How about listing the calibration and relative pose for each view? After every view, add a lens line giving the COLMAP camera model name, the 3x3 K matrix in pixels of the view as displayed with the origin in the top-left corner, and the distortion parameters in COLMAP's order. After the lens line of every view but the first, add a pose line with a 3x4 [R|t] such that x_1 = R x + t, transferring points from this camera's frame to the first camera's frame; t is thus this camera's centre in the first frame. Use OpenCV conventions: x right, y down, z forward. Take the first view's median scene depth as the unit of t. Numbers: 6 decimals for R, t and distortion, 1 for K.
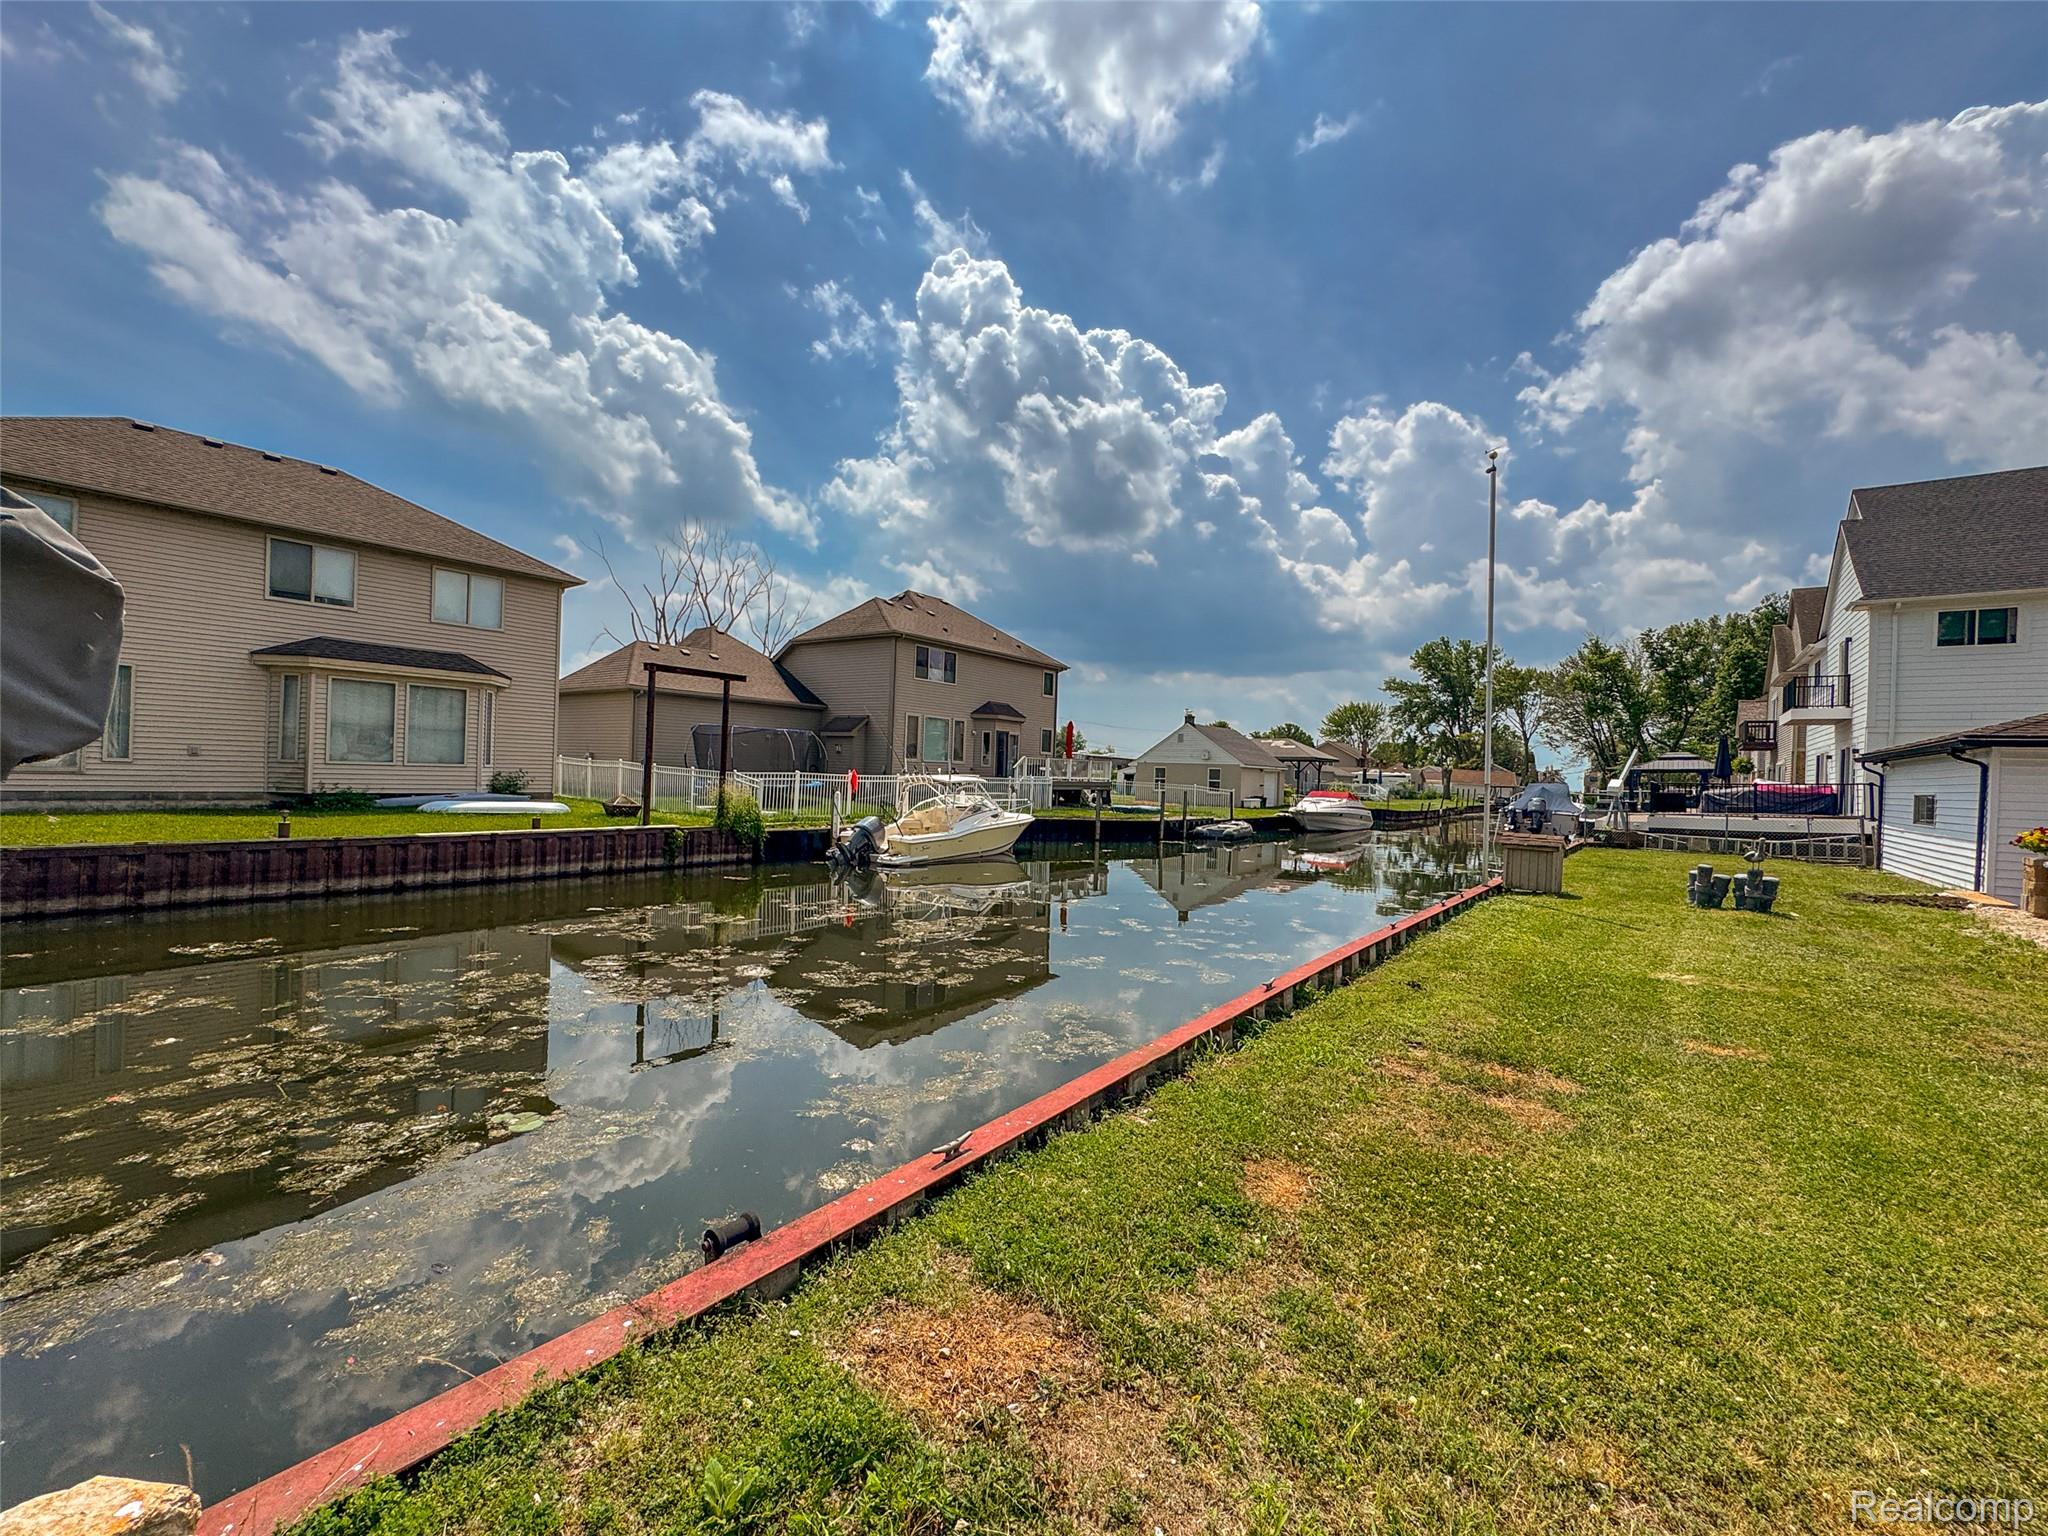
lens RADIAL K [[856.5, 0, 1041.1], [0, 856.5, 787.9], [0, 0, 1]] dist [-0.010526, 0.001596]
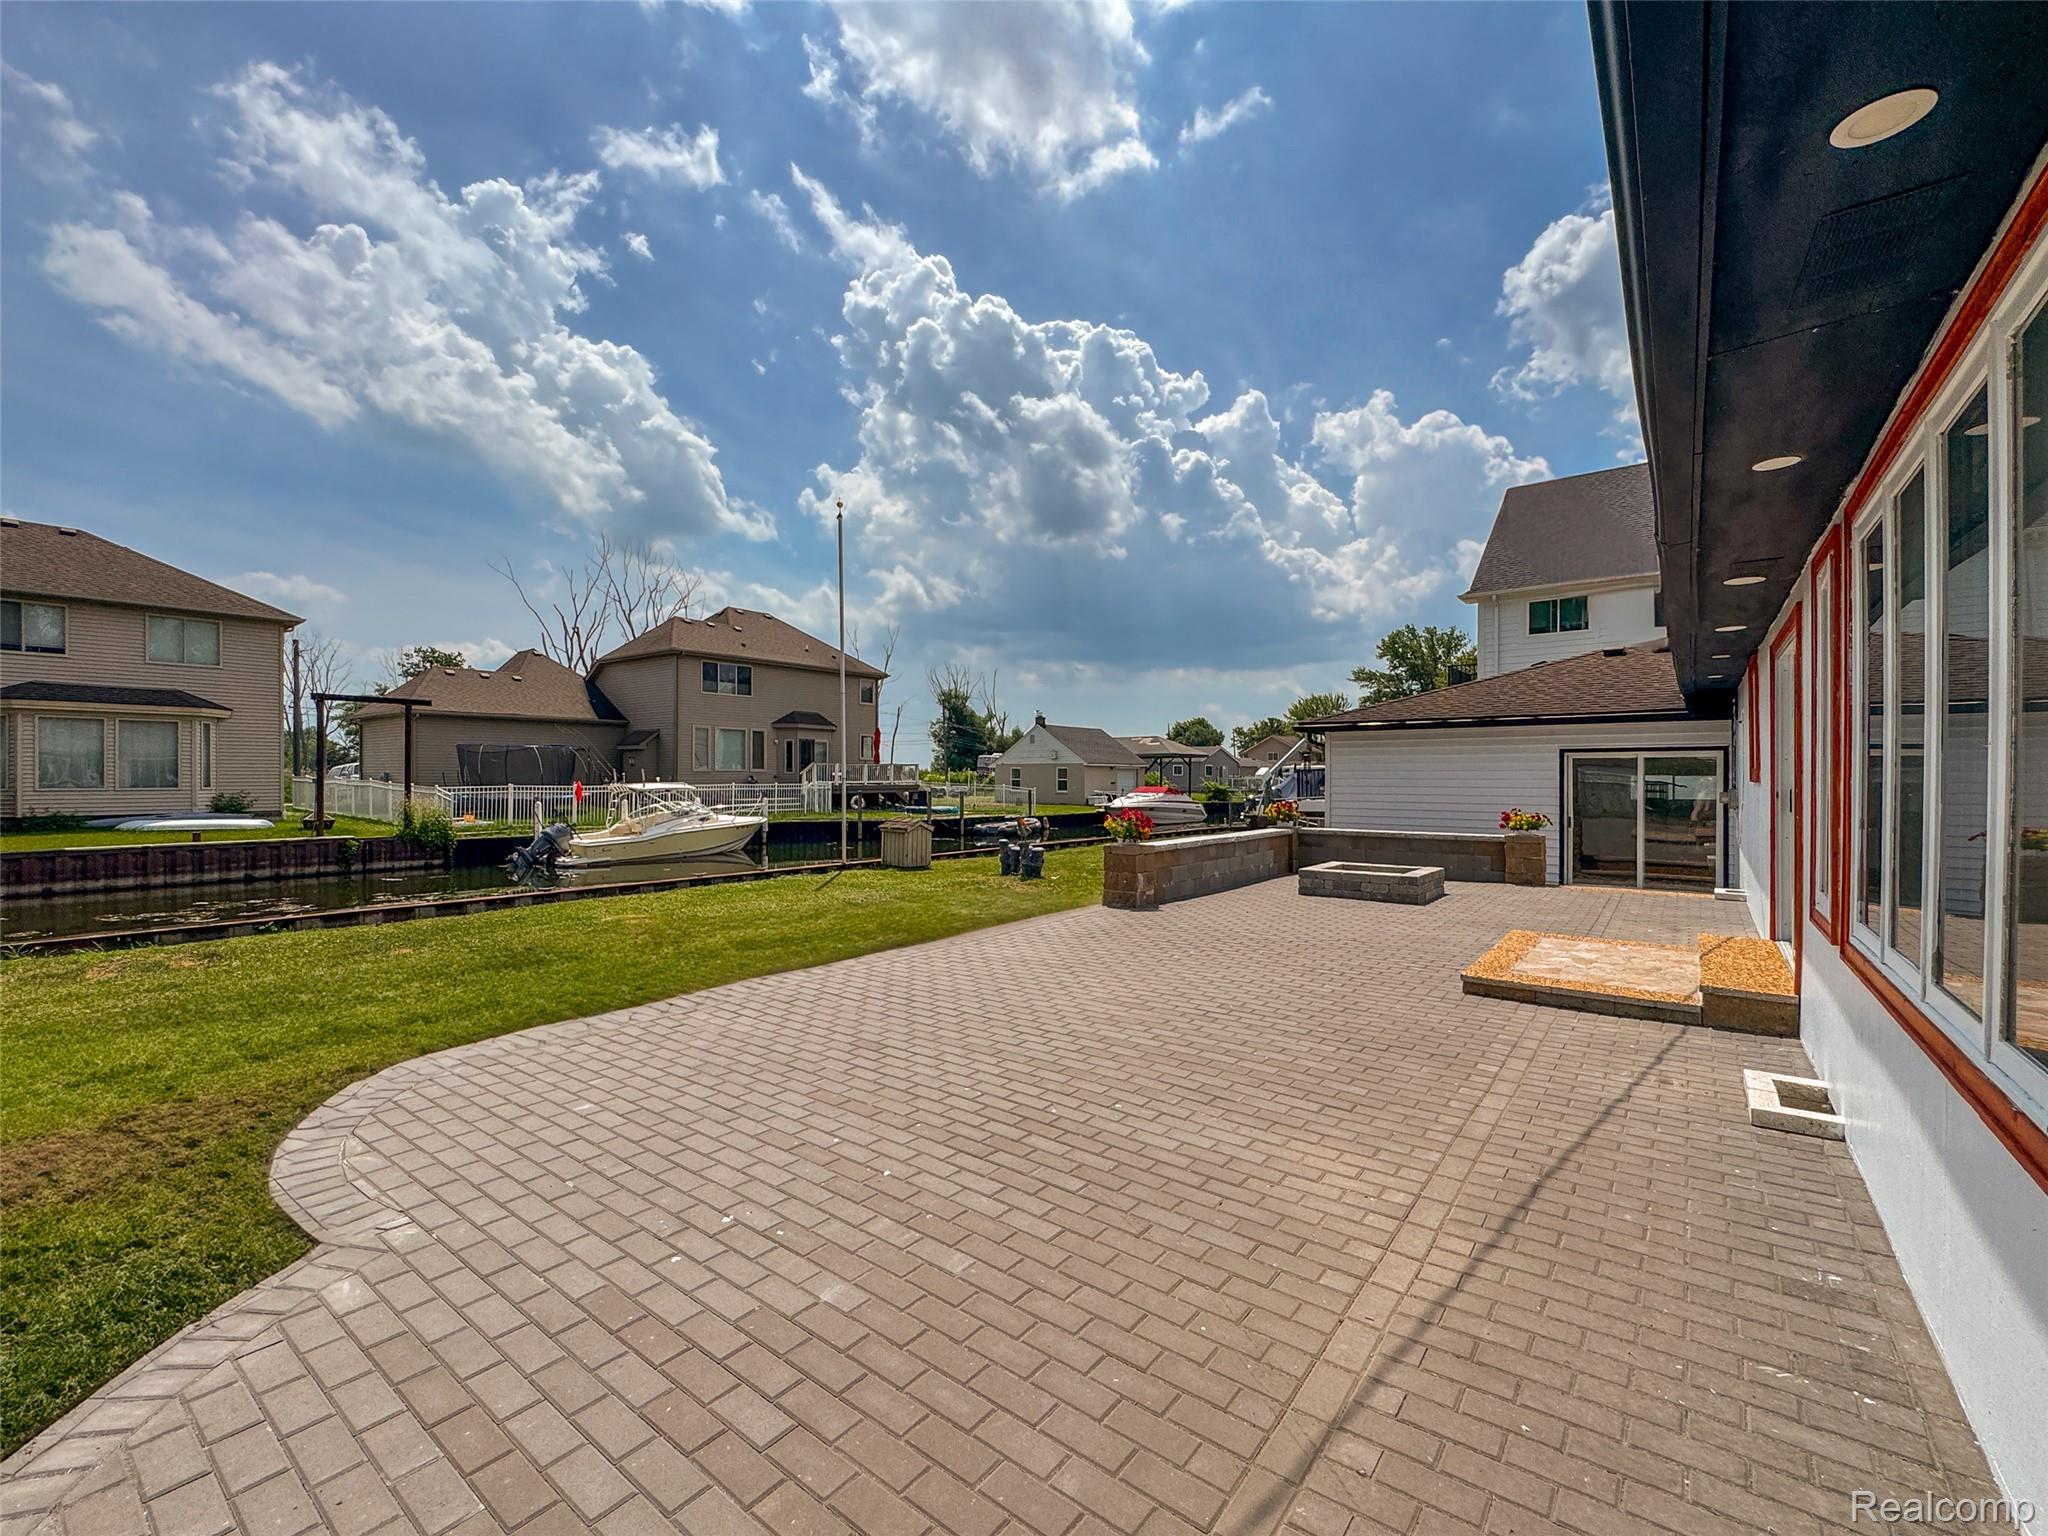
lens RADIAL K [[873.4, 0, 1022.4], [0, 873.4, 807.6], [0, 0, 1]] dist [-0.008353, -0.001778]
pose [[0.999245, -0.030691, -0.023804, 0.118298], [0.031118, 0.999358, 0.017783, 0.003286], [0.023243, -0.018510, 0.999558, -0.031318]]
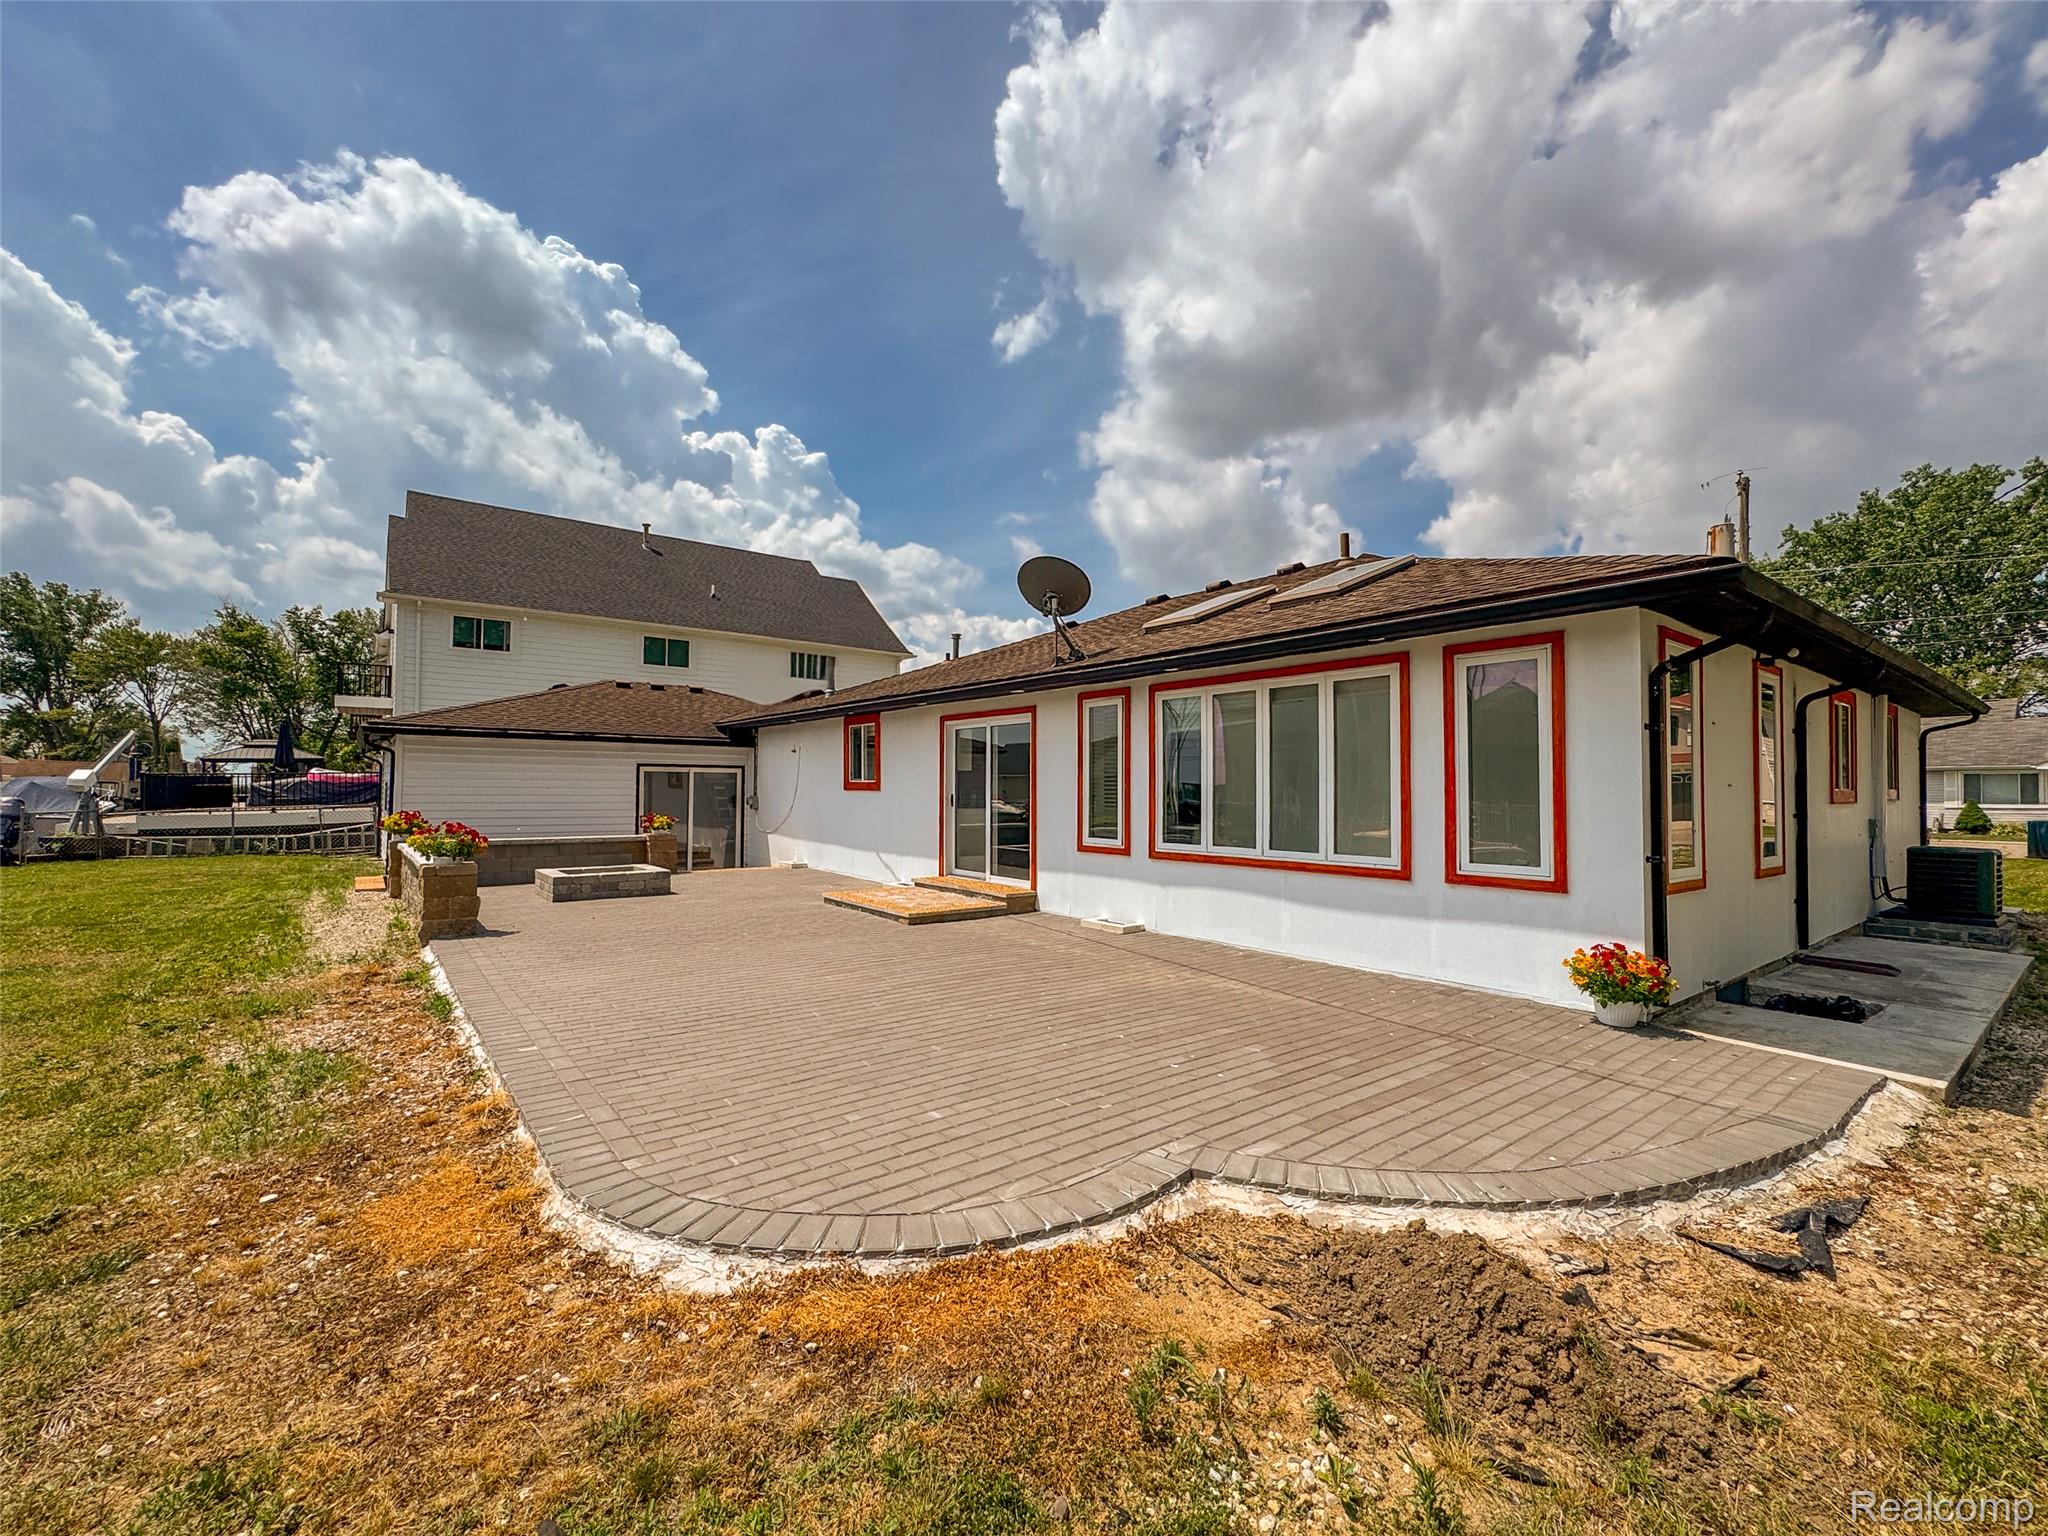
lens RADIAL K [[856.5, 0, 1007.8], [0, 856.5, 802.5], [0, 0, 1]] dist [-0.010526, 0.001596]
pose [[0.284914, -0.047008, 0.957400, 0.050701], [0.018838, 0.998878, 0.043439, 0.000417], [-0.958368, 0.005659, 0.285480, -0.002826]]
